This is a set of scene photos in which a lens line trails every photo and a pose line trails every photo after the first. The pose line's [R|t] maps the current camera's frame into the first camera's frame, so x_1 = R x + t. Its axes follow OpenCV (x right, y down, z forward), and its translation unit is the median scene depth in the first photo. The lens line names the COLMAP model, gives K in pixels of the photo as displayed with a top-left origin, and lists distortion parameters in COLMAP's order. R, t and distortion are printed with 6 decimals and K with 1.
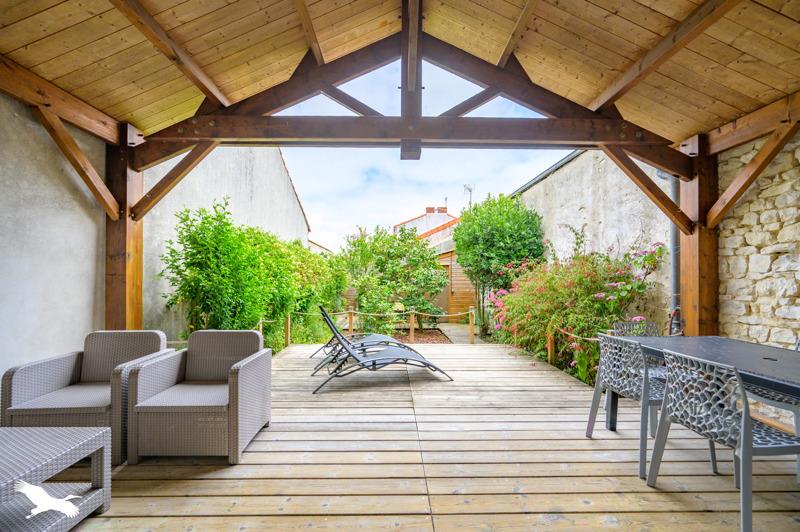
lens RADIAL K [[326.7, 0, 400.9], [0, 326.7, 278.7], [0, 0, 1]] dist [0.000939, 0.000081]
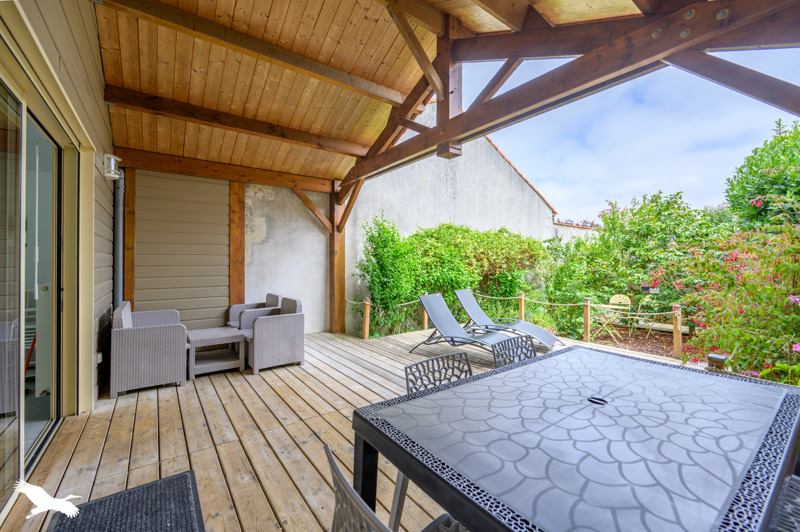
lens RADIAL K [[335.2, 0, 400.0], [0, 335.2, 266.0], [0, 0, 1]] dist [0.000795, -0.000040]
pose [[0.579862, 0.006303, -0.814690, 0.881492], [0.000439, 0.999968, 0.008049, -0.008658], [0.814715, -0.005025, 0.579840, 0.201961]]
